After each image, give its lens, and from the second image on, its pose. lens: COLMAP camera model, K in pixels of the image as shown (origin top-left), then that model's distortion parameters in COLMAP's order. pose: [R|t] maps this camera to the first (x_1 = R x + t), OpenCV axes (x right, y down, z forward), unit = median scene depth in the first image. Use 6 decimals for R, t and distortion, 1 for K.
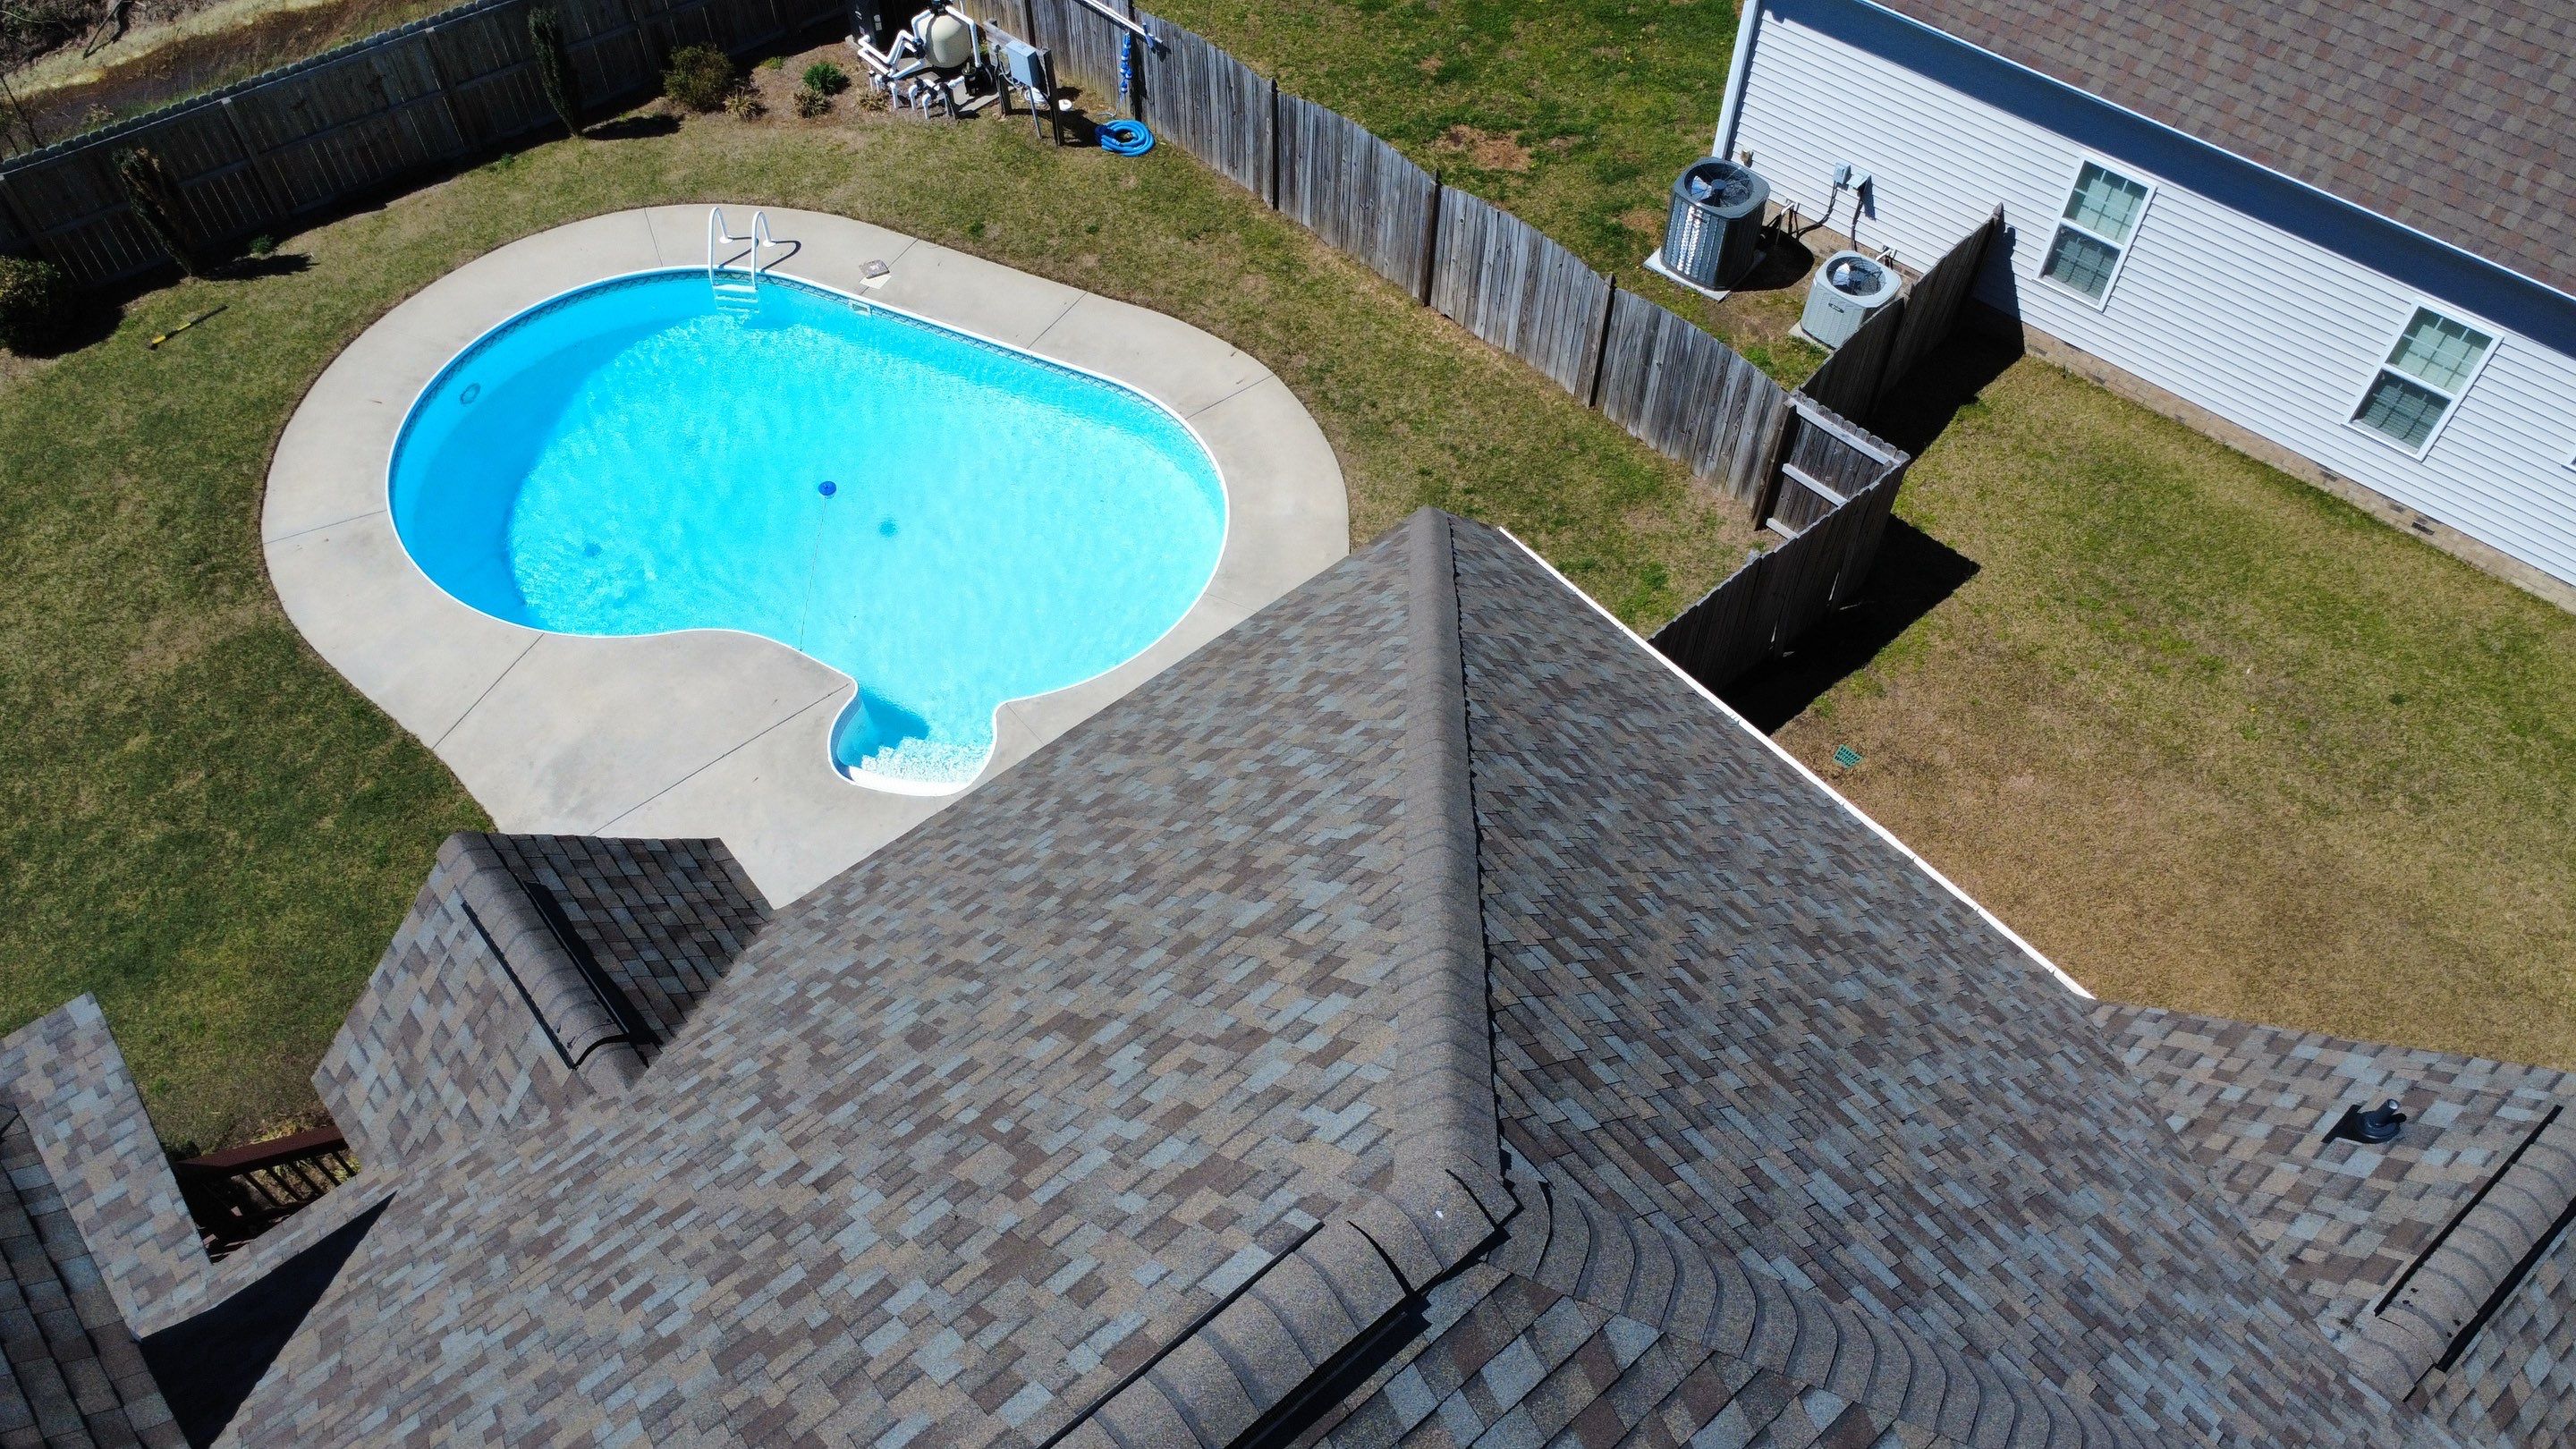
lens RADIAL K [[1921.4, 0, 1288.8], [0, 1921.4, 725.5], [0, 0, 1]] dist [0.006547, 0.000476]
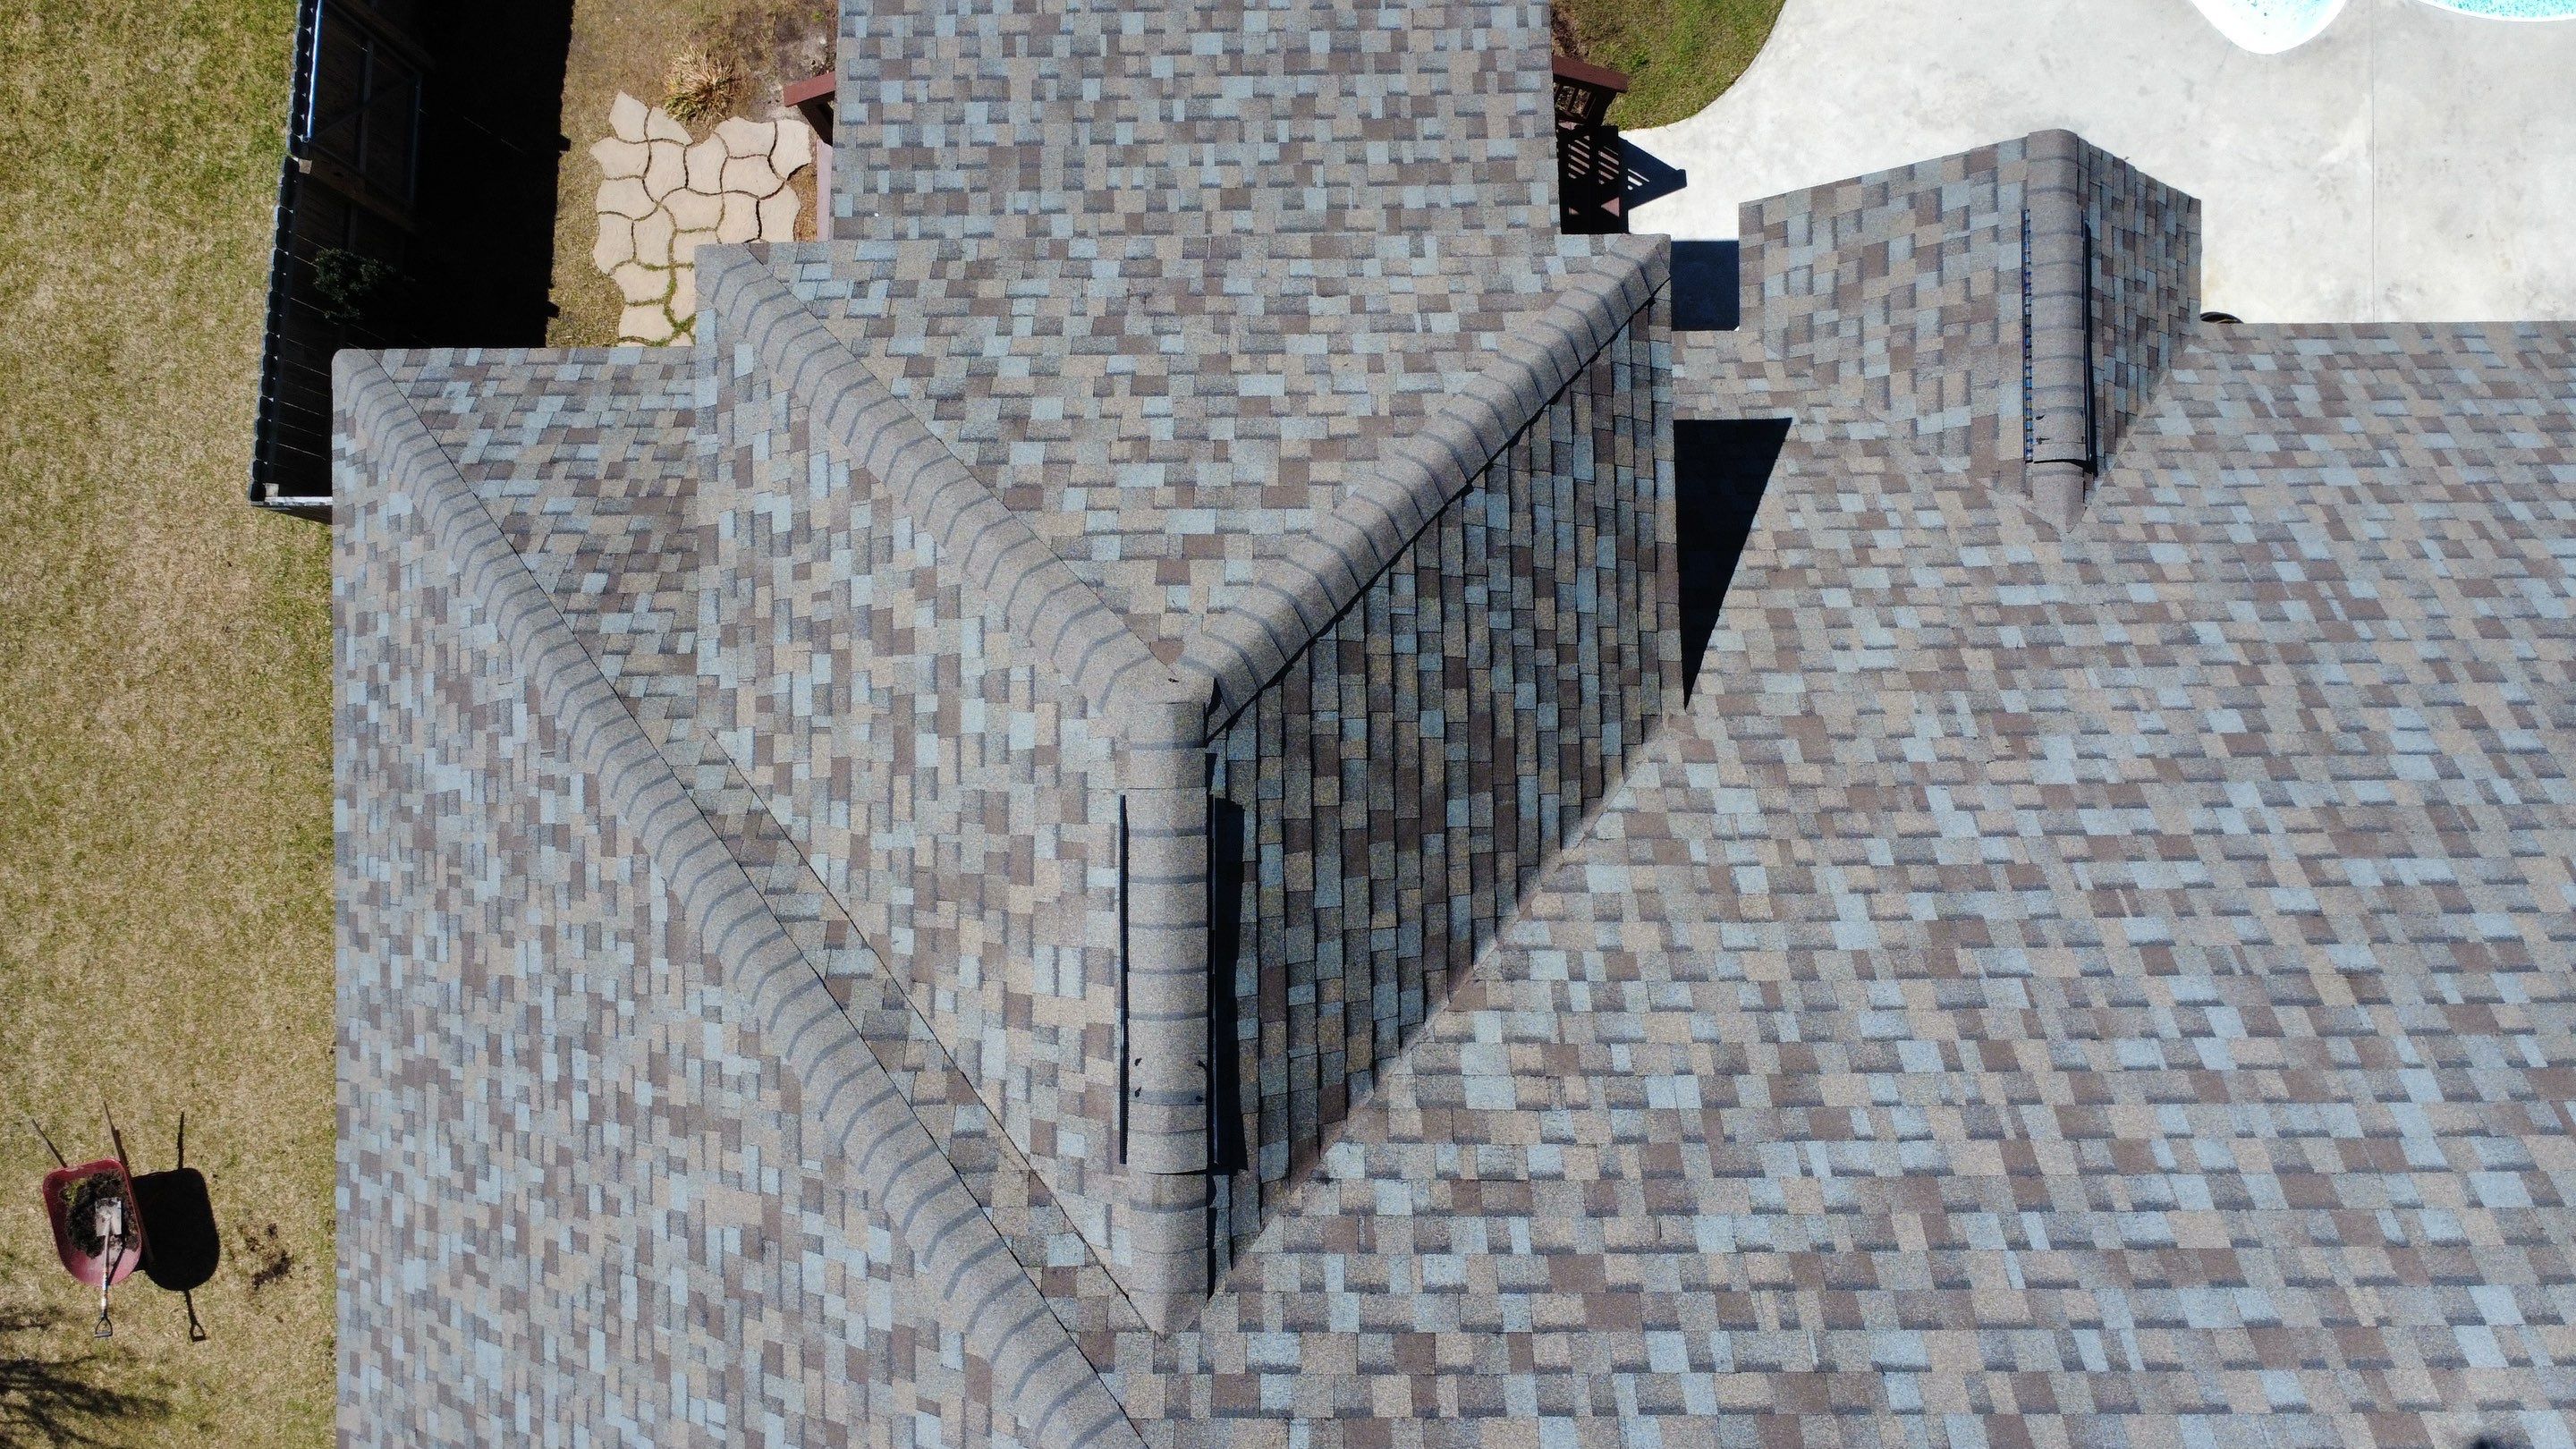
lens RADIAL K [[1921.4, 0, 1288.8], [0, 1921.4, 725.5], [0, 0, 1]] dist [0.006547, 0.000476]
pose [[0.774414, 0.632551, -0.012754, -0.306135], [-0.501503, 0.626015, 0.597160, -0.075047], [0.385718, -0.456053, 0.802021, -0.005652]]
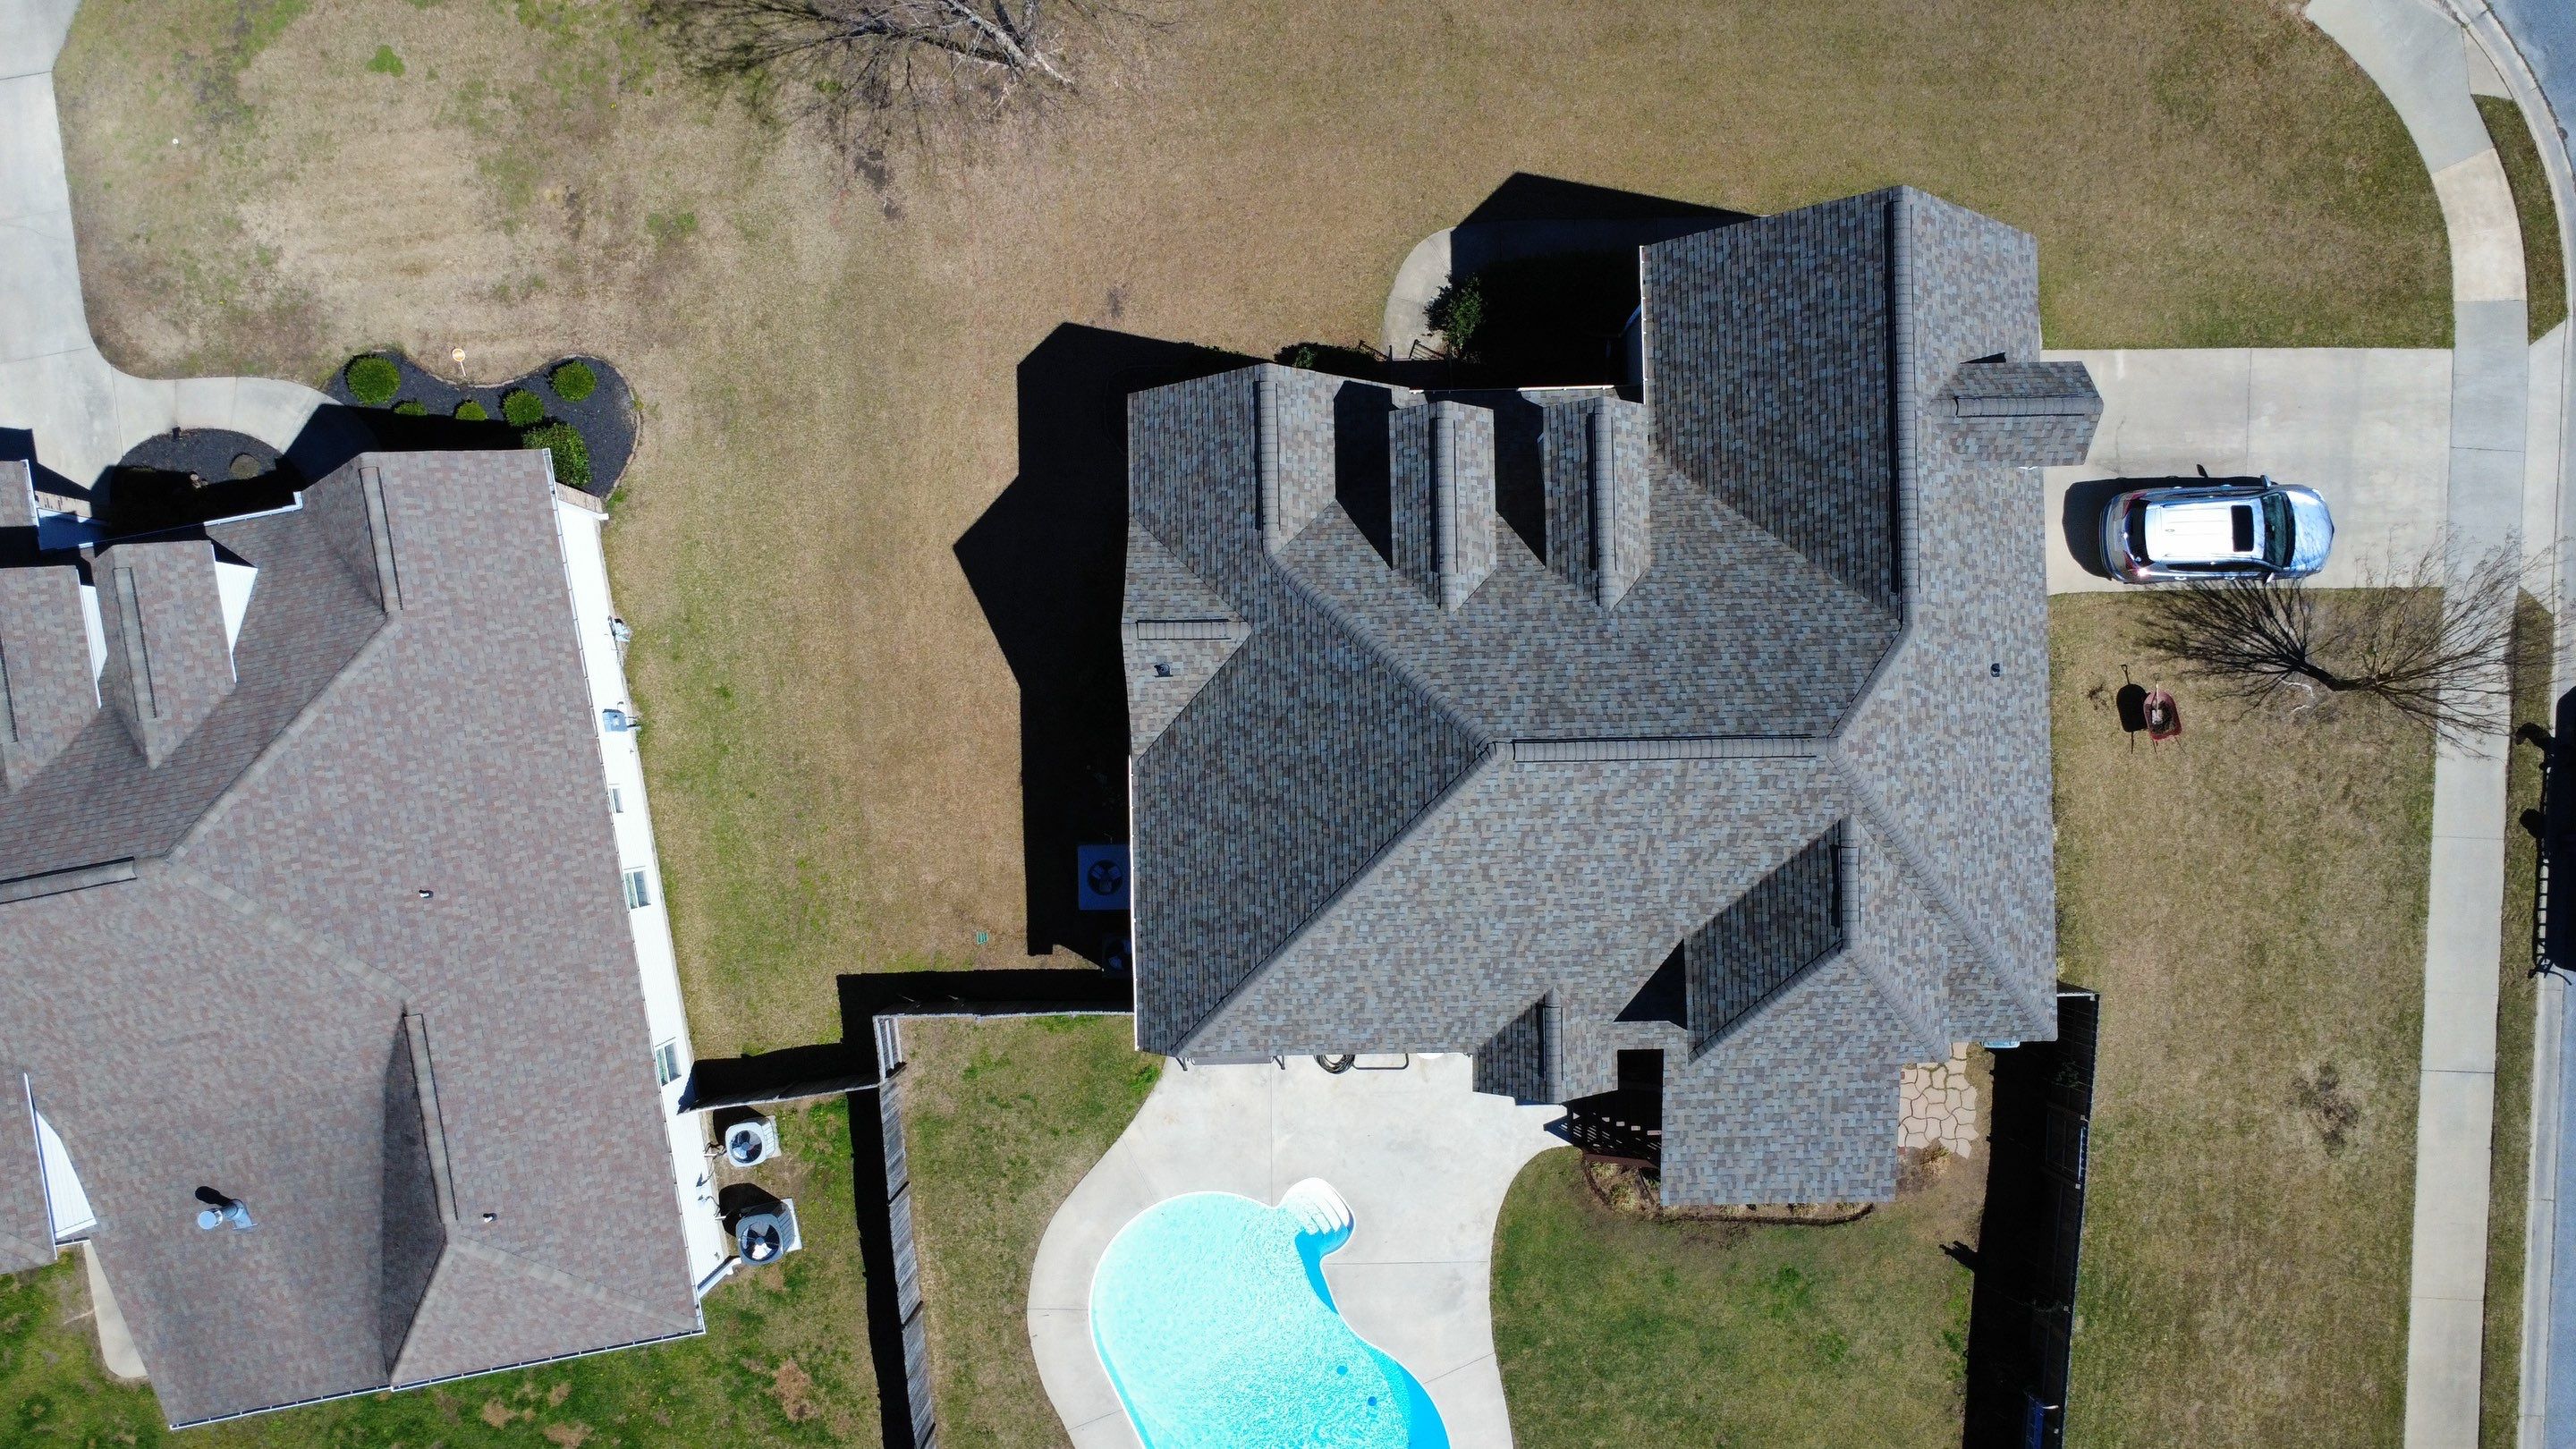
lens RADIAL K [[1924.8, 0, 1287.1], [0, 1924.8, 728.2], [0, 0, 1]] dist [0.002883, 0.004911]
pose [[-0.777690, -0.628646, 0.001258, 0.172615], [0.494230, -0.610166, 0.619220, -1.019726], [-0.388503, 0.482183, 0.785216, -0.946038]]
